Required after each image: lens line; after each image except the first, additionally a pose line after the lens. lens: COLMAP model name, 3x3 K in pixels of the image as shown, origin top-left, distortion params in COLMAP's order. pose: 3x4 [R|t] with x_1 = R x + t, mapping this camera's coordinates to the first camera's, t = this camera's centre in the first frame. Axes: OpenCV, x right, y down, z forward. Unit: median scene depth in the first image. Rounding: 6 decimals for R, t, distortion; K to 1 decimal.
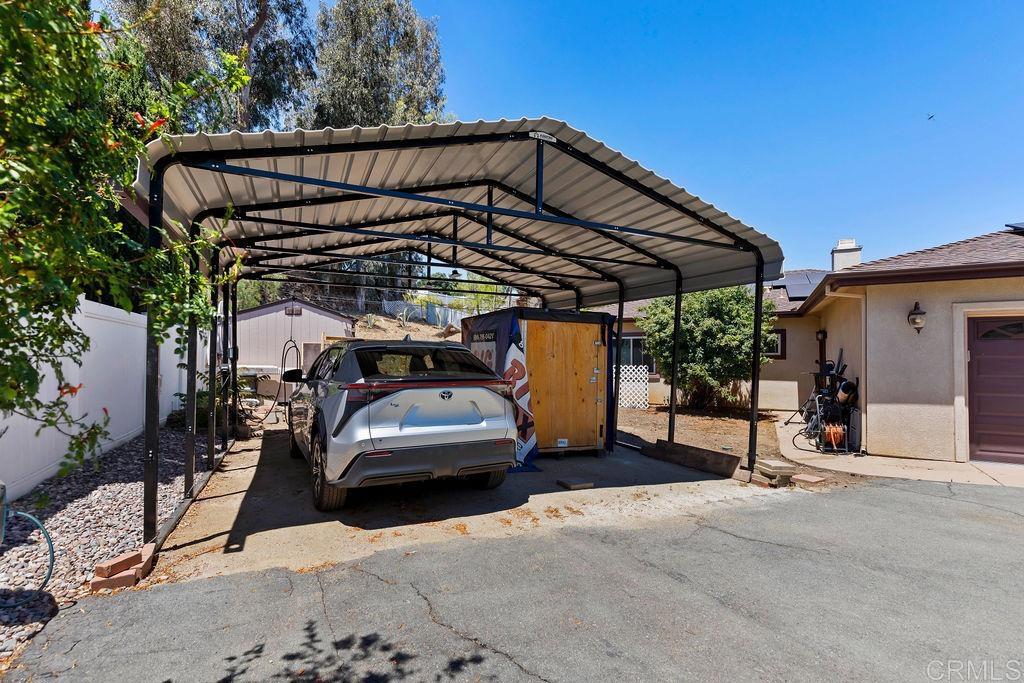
lens RADIAL K [[475.7, 0, 519.2], [0, 475.7, 356.1], [0, 0, 1]] dist [-0.000585, 0.000190]
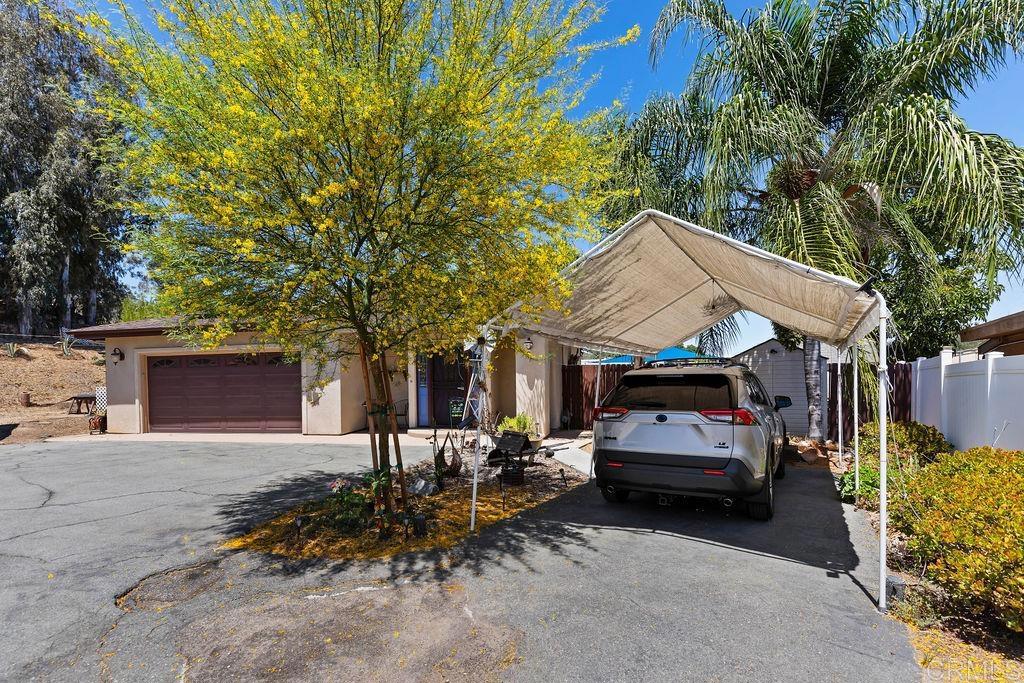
lens RADIAL K [[475.1, 0, 509.4], [0, 475.1, 381.6], [0, 0, 1]] dist [-0.000006, 0.000148]
pose [[0.952179, -0.020150, 0.304877, 1.779477], [0.019021, 0.999797, 0.006673, 0.034211], [-0.304949, -0.000555, 0.952368, -1.283964]]
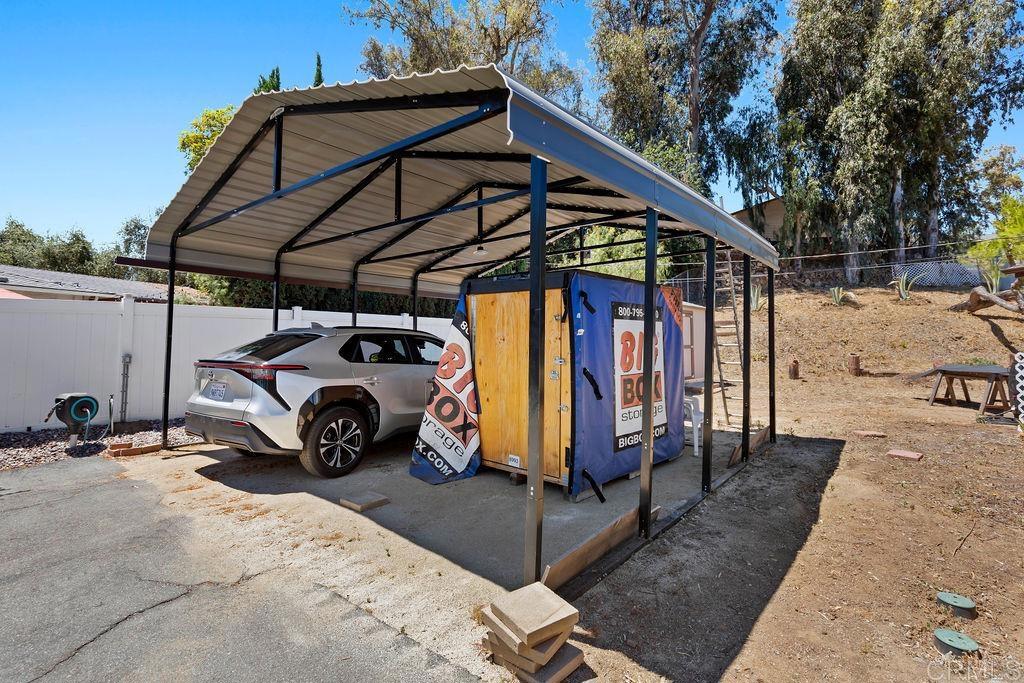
lens RADIAL K [[483.2, 0, 495.3], [0, 483.2, 326.6], [0, 0, 1]] dist [0.000694, 0.001056]
pose [[0.436232, -0.039461, -0.898968, 0.742485], [0.009191, 0.999181, -0.039400, 0.009837], [0.899787, 0.008925, 0.436238, 0.663790]]
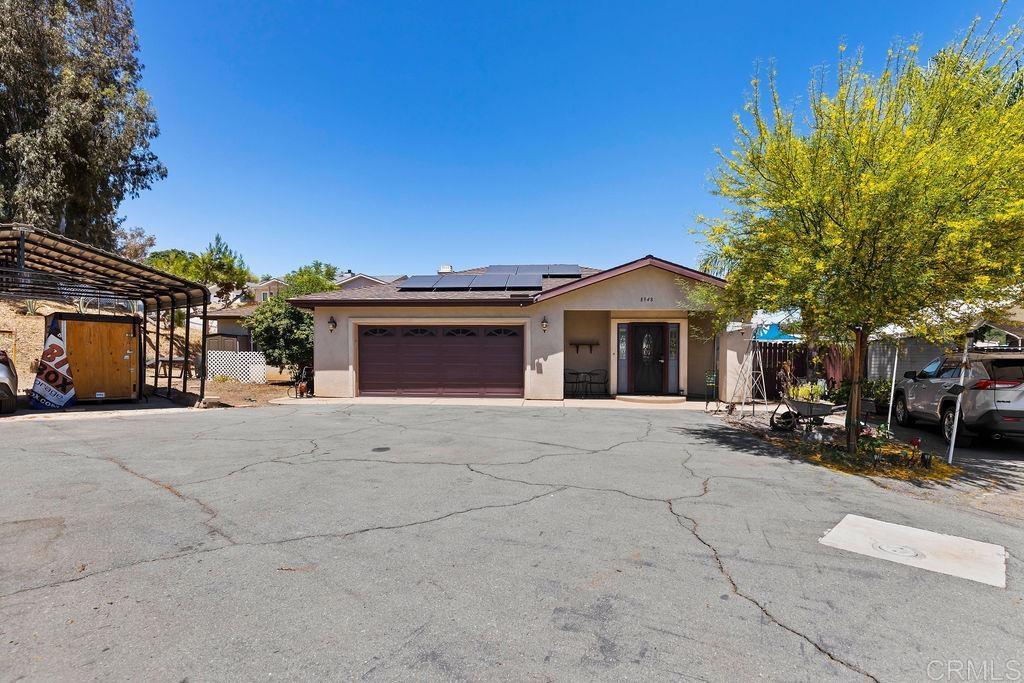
lens RADIAL K [[475.7, 0, 519.2], [0, 475.7, 356.1], [0, 0, 1]] dist [-0.000585, 0.000190]
pose [[0.900479, -0.004535, 0.434877, 0.696147], [-0.003259, 0.999847, 0.017173, 0.013046], [-0.434888, -0.016881, 0.900326, -1.143879]]
